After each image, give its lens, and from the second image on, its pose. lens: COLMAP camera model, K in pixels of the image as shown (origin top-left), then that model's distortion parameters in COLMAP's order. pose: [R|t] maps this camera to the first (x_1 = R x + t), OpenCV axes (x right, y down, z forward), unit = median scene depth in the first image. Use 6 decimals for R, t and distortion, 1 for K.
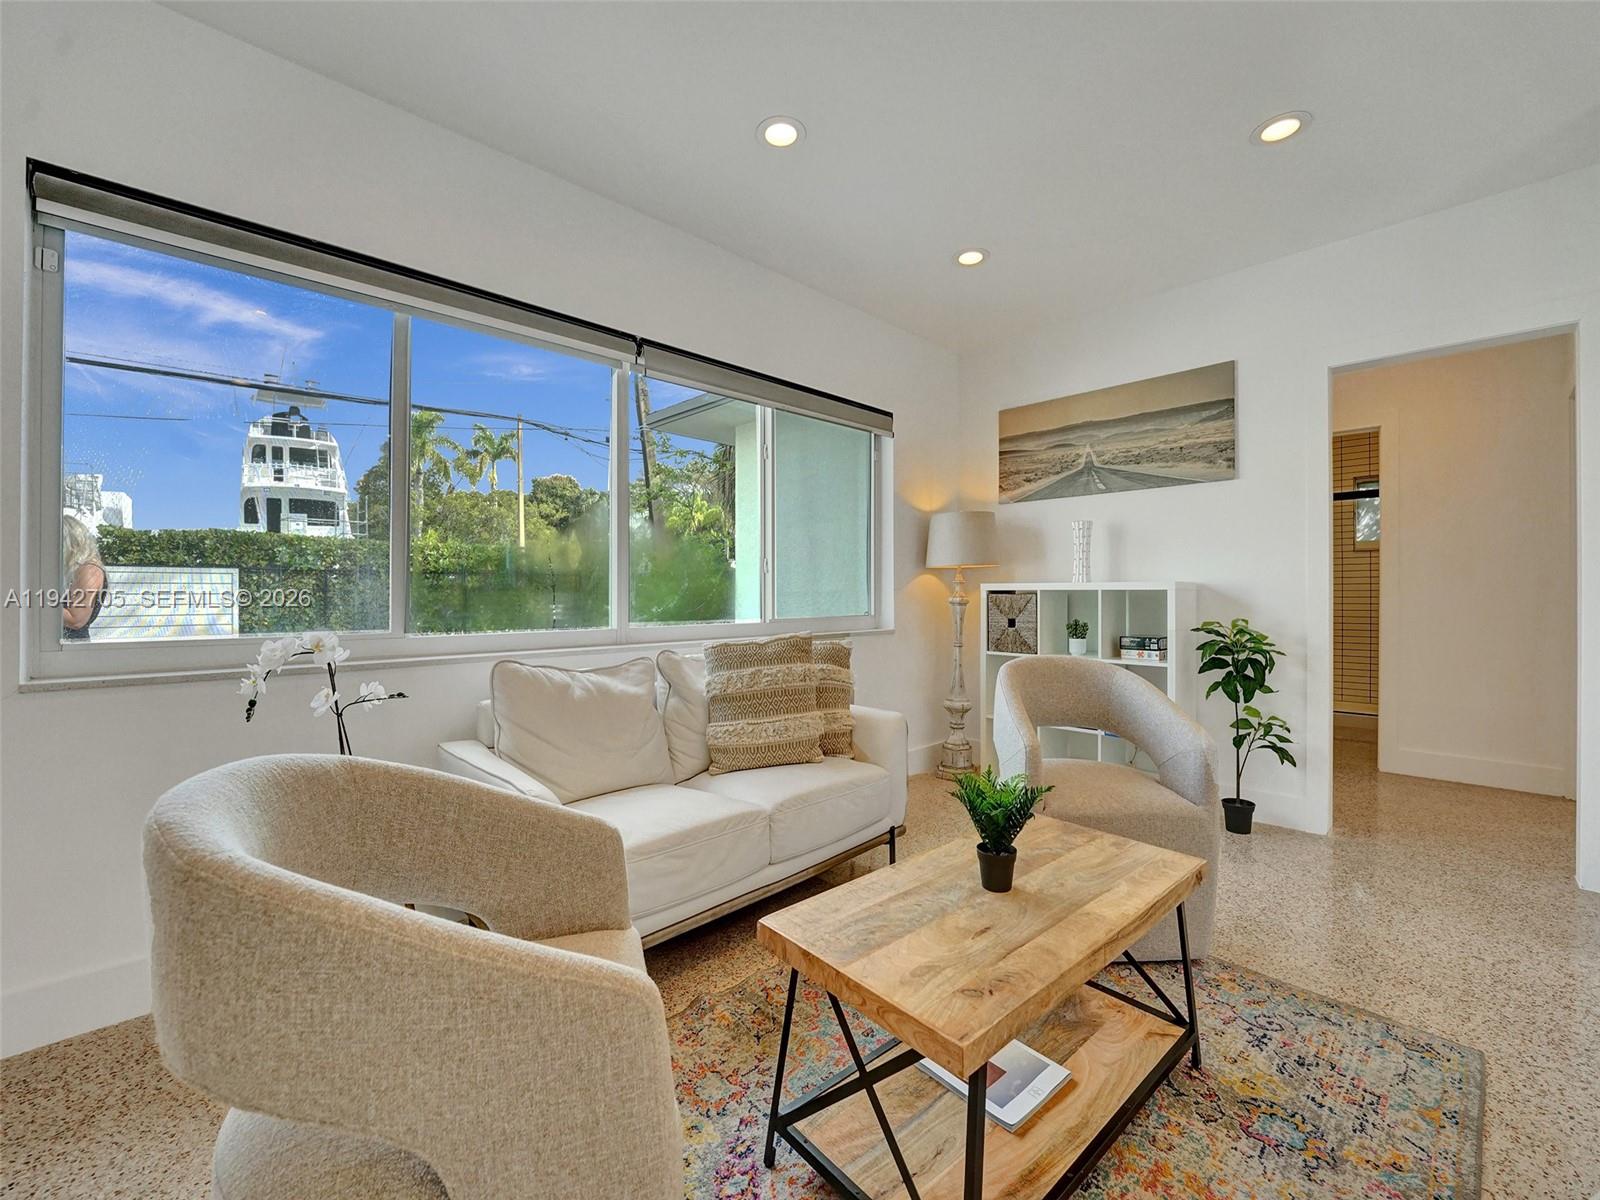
lens RADIAL K [[651.9, 0, 798.7], [0, 651.9, 593.3], [0, 0, 1]] dist [-0.023150, 0.000537]
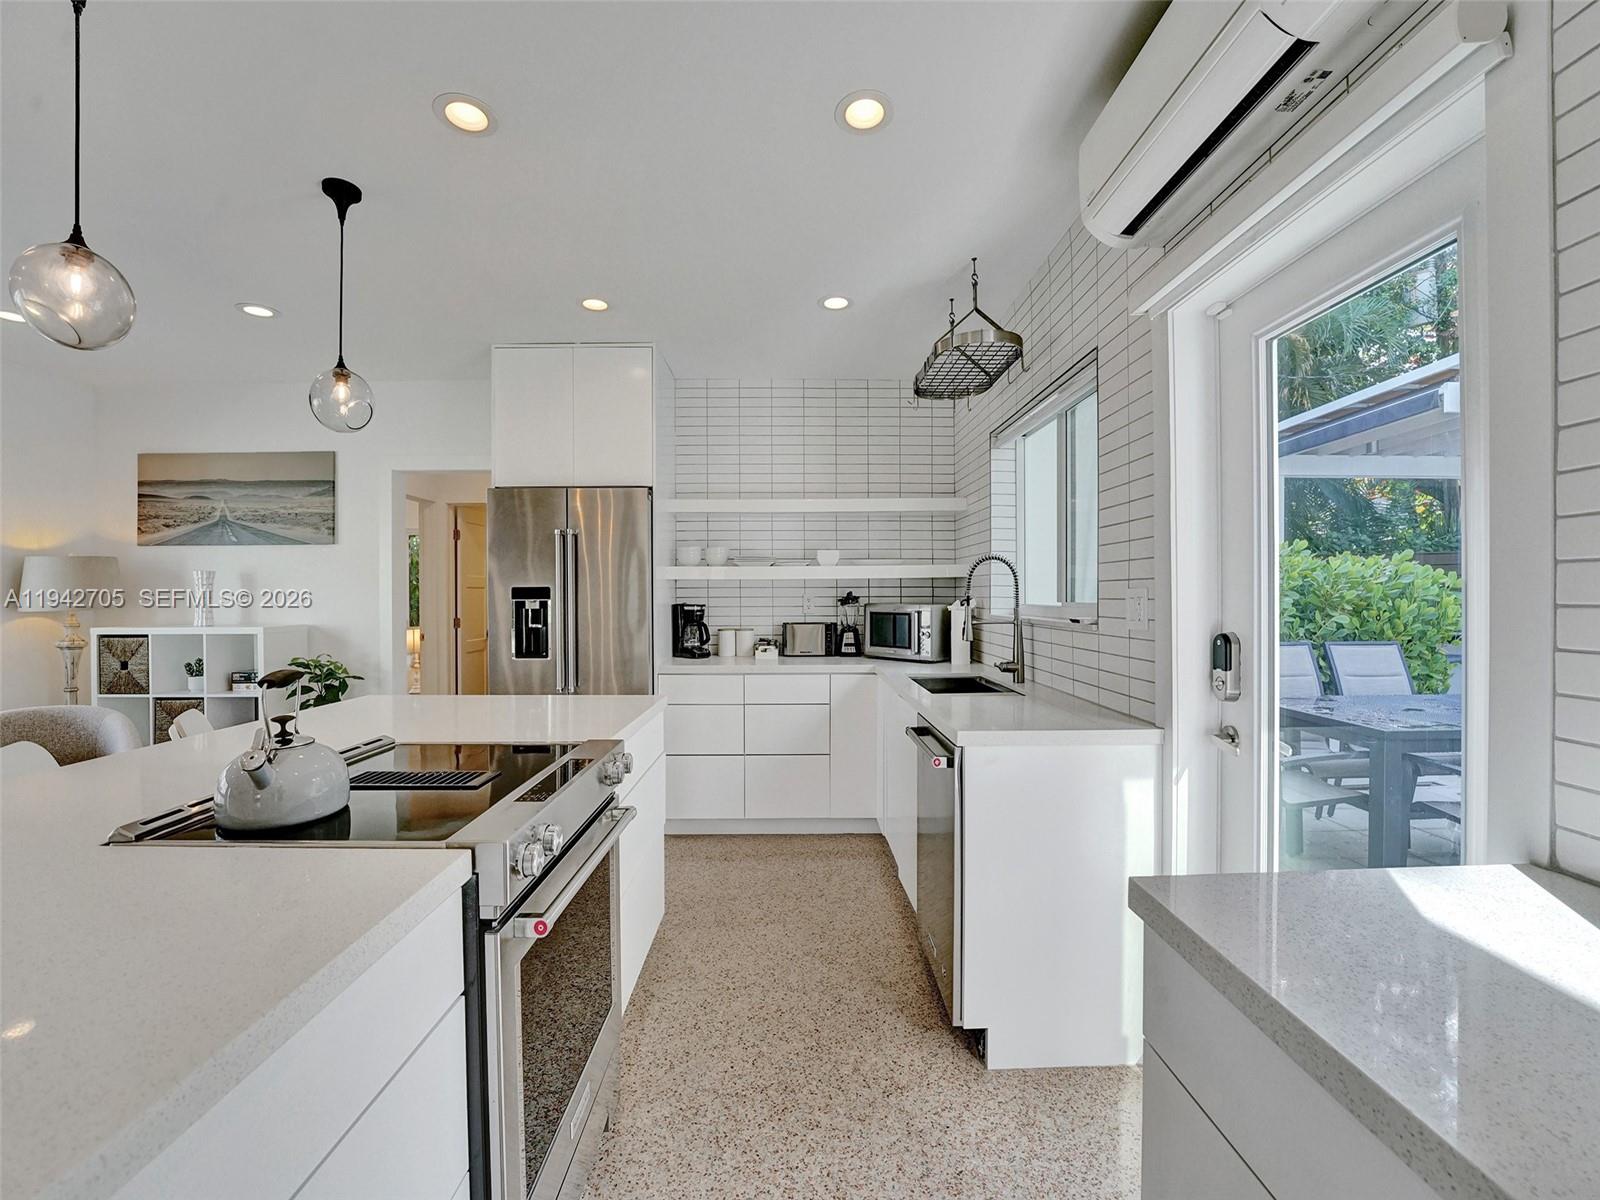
lens RADIAL K [[652.8, 0, 800.0], [0, 652.8, 600.0], [0, 0, 1]] dist [-0.025084, 0.003446]
pose [[0.683292, -0.009699, 0.730081, 0.315644], [0.006016, 0.999953, 0.007654, -0.059396], [-0.730120, -0.000838, 0.683318, -0.474093]]
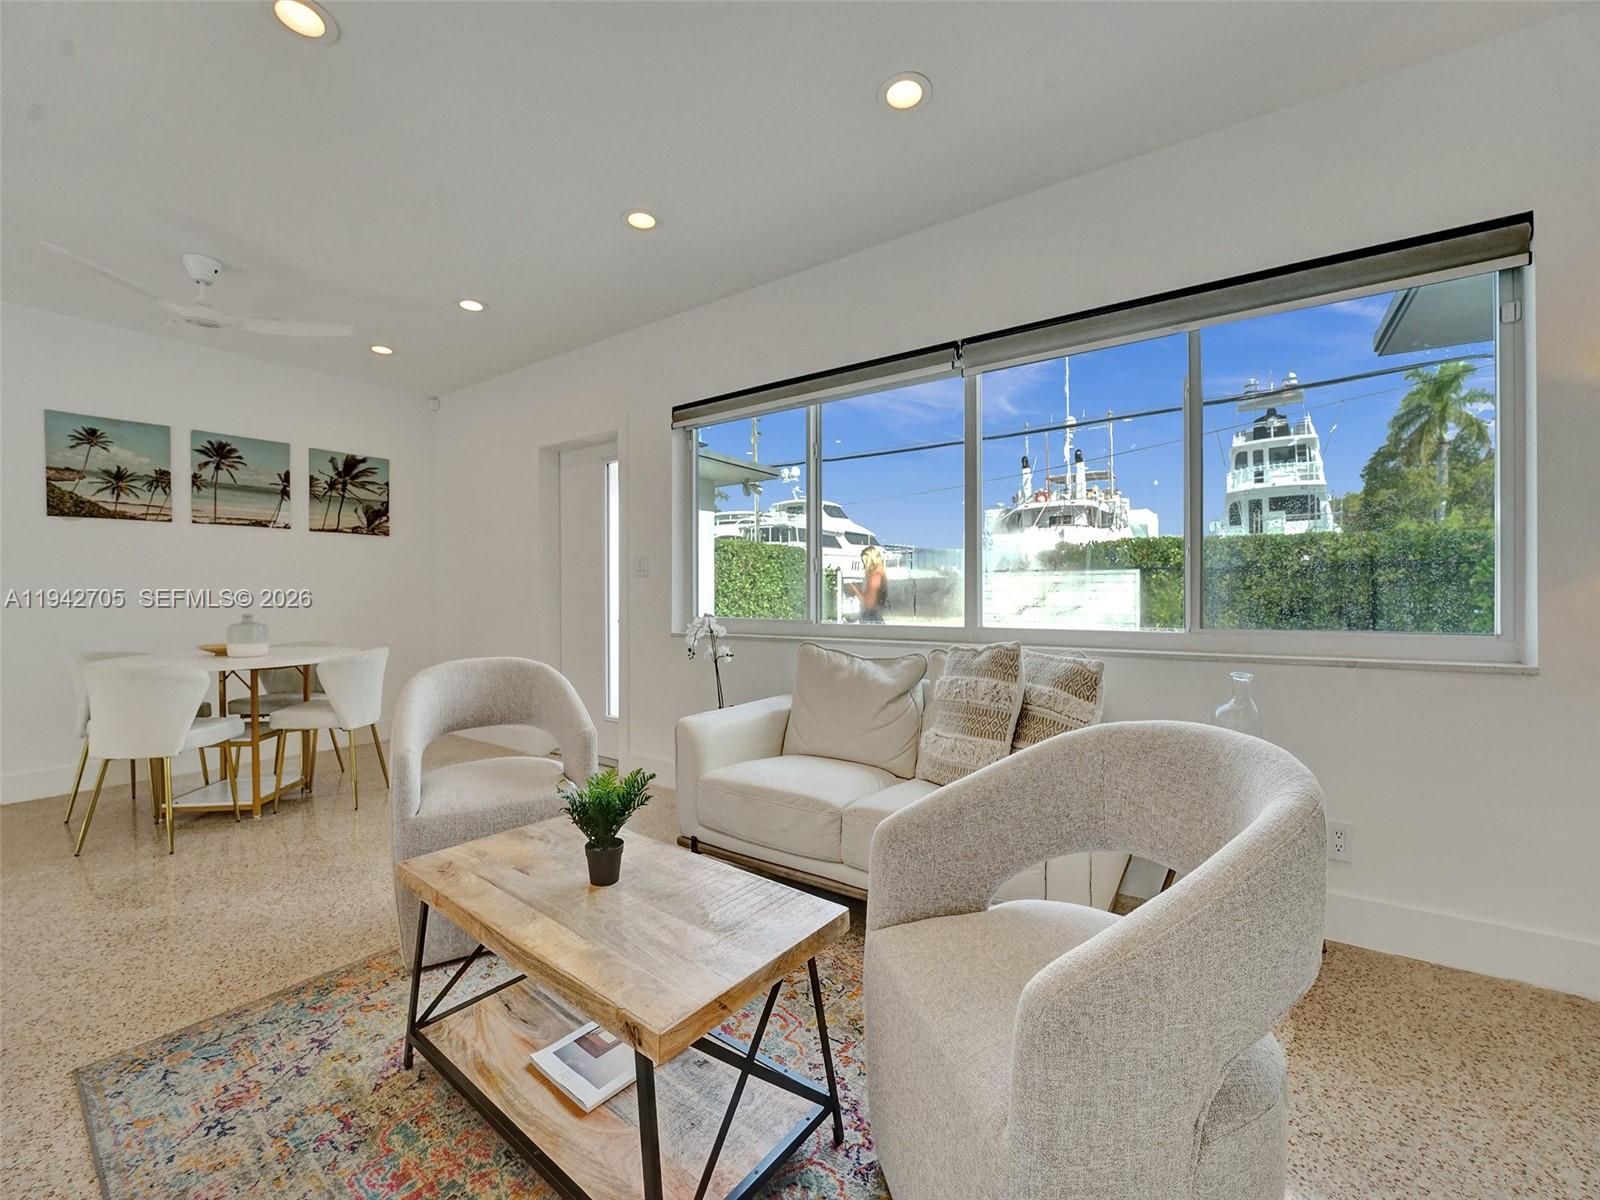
lens RADIAL K [[642.4, 0, 800.0], [0, 642.4, 595.7], [0, 0, 1]] dist [-0.024270, 0.000193]
pose [[0.203985, 0.005754, -0.978957, 0.492118], [0.005466, 0.999960, 0.007017, -0.002865], [0.978959, -0.006782, 0.203945, 0.397031]]
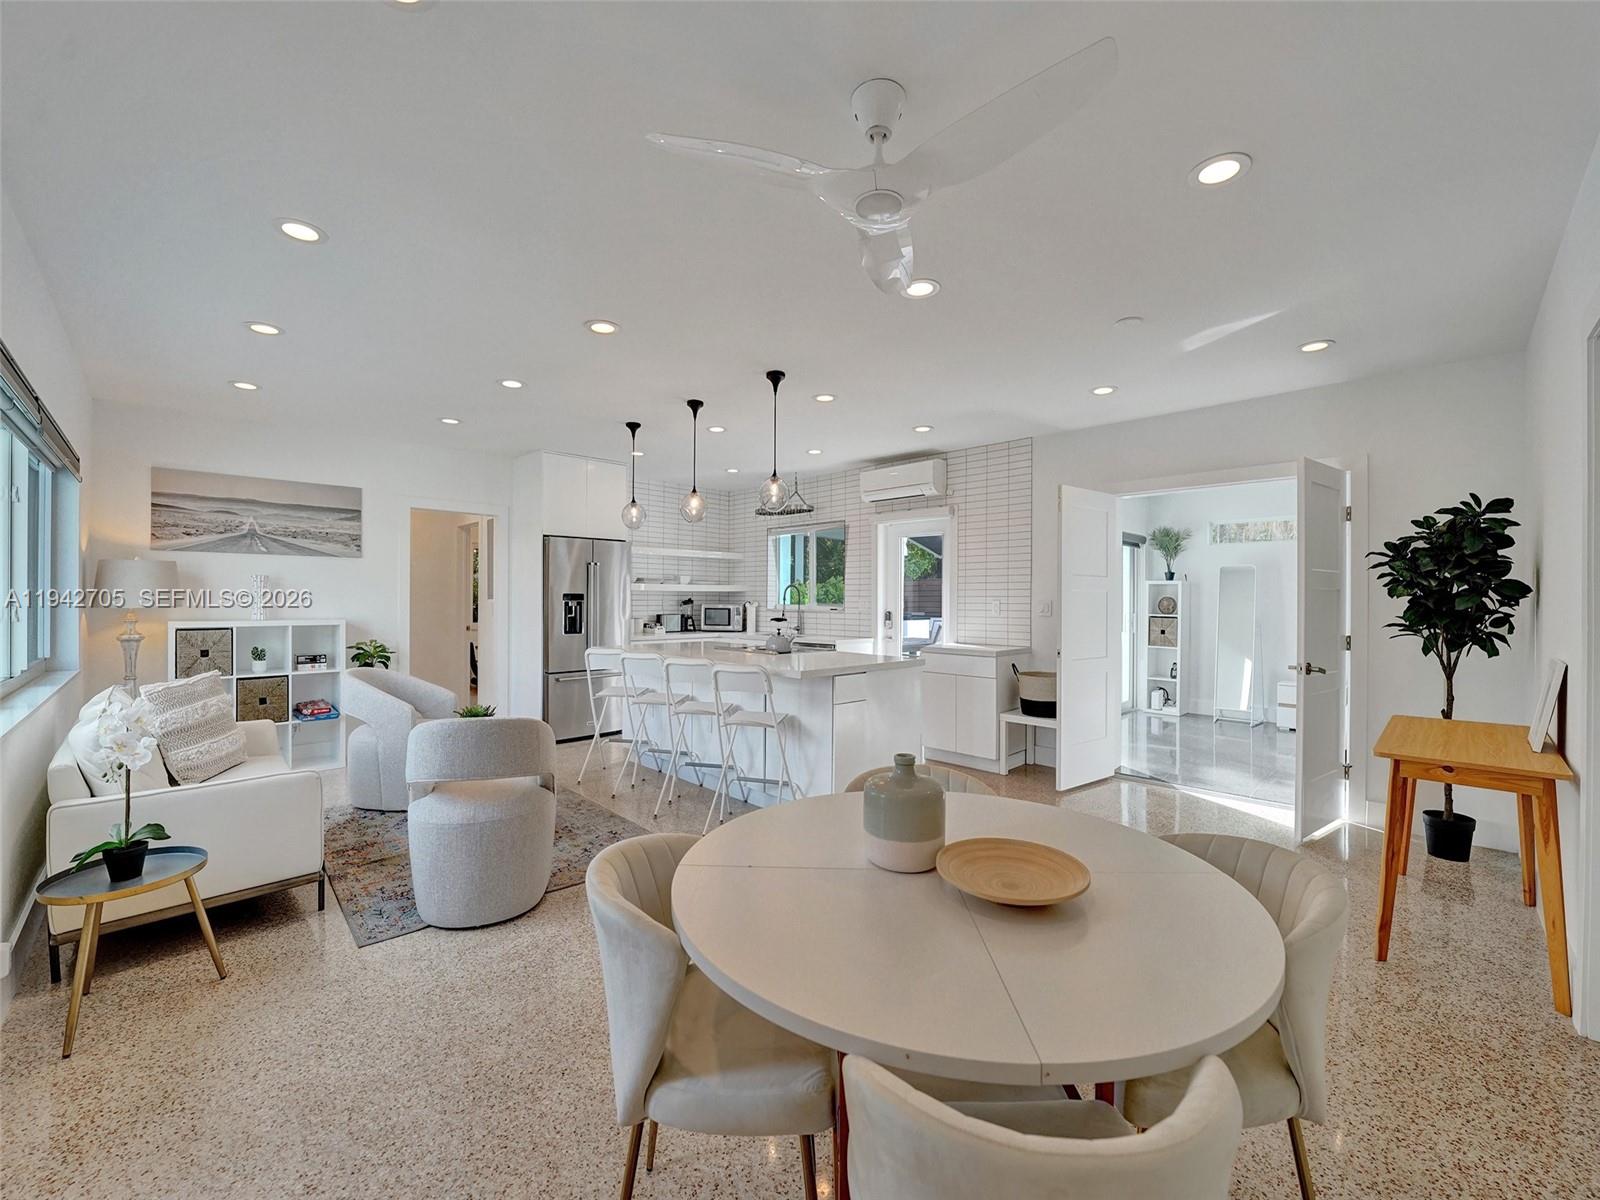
lens RADIAL K [[649.0, 0, 795.1], [0, 649.0, 602.1], [0, 0, 1]] dist [-0.020551, 0.000392]
pose [[-0.009171, -0.005174, 0.999945, -0.881658], [-0.004461, 0.999977, 0.005133, -0.062675], [-0.999948, -0.004413, -0.009194, -0.115375]]
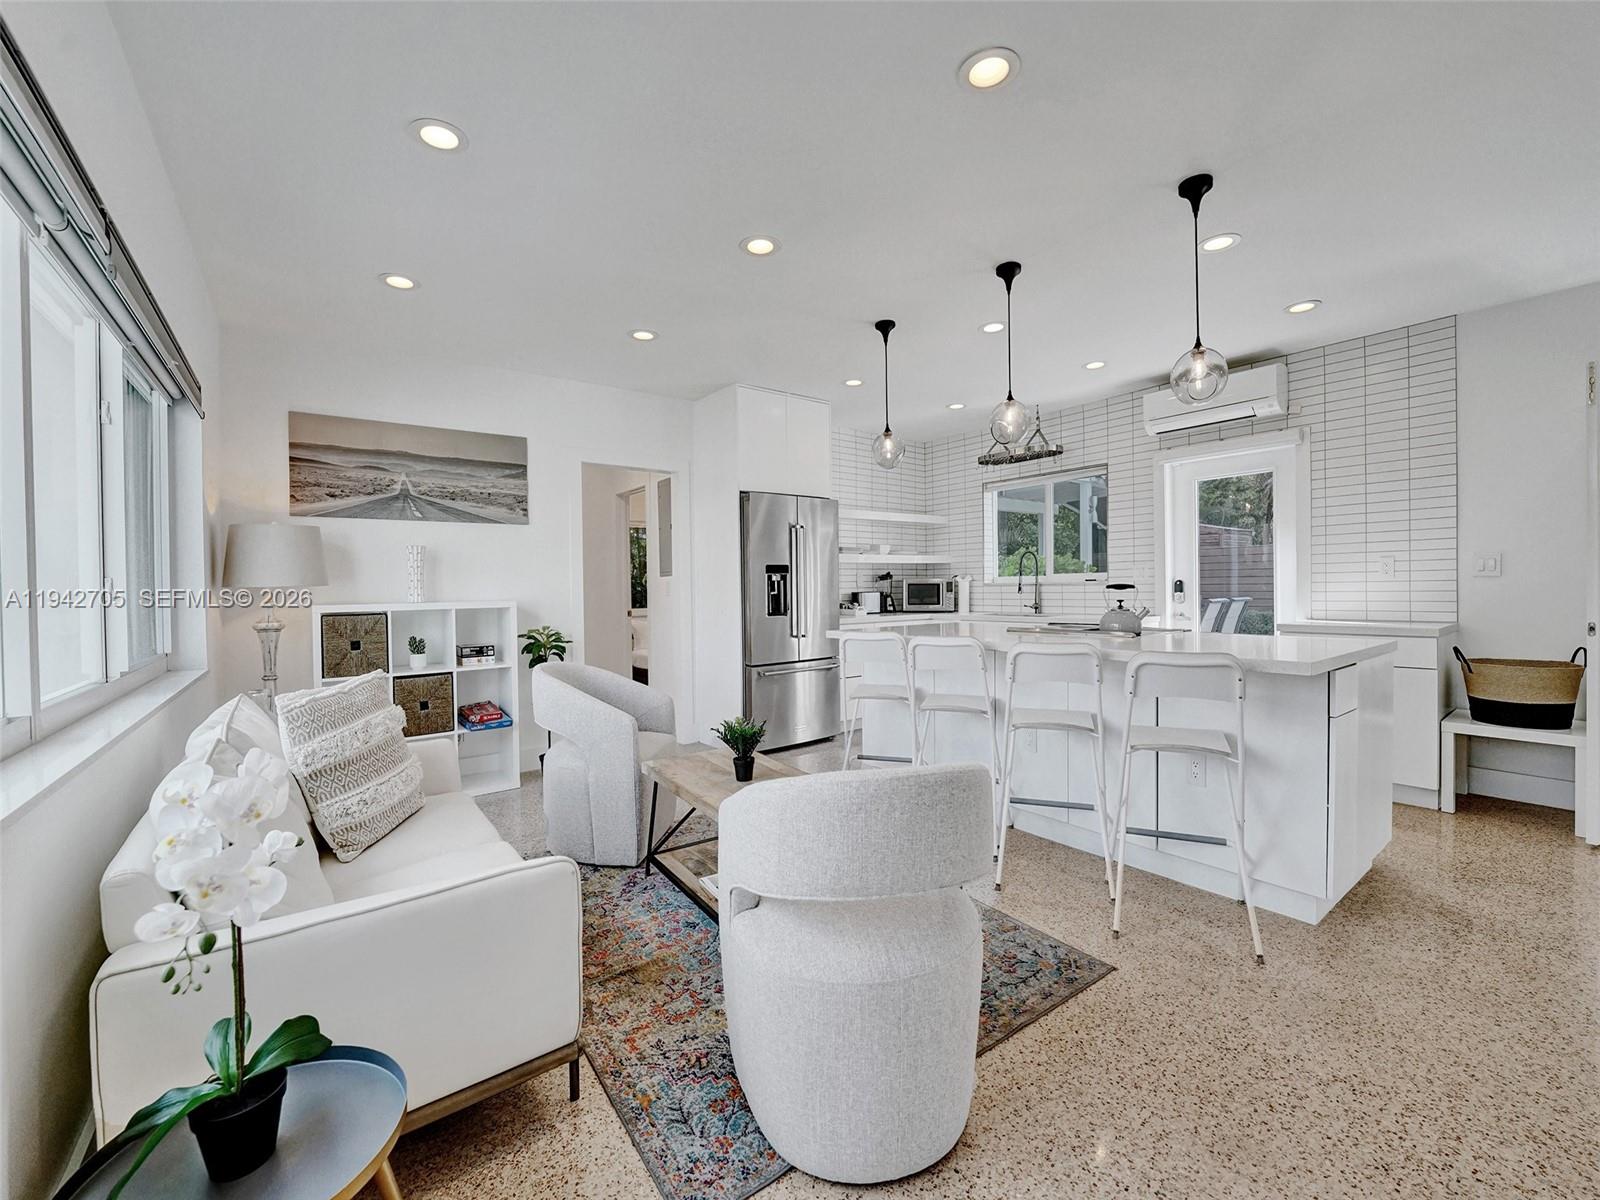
lens RADIAL K [[651.9, 0, 798.7], [0, 651.9, 593.3], [0, 0, 1]] dist [-0.023150, 0.000537]
pose [[0.119891, -0.012091, 0.992713, -0.532365], [0.017470, 0.999797, 0.010067, -0.029798], [-0.992633, 0.016135, 0.120077, 0.223748]]
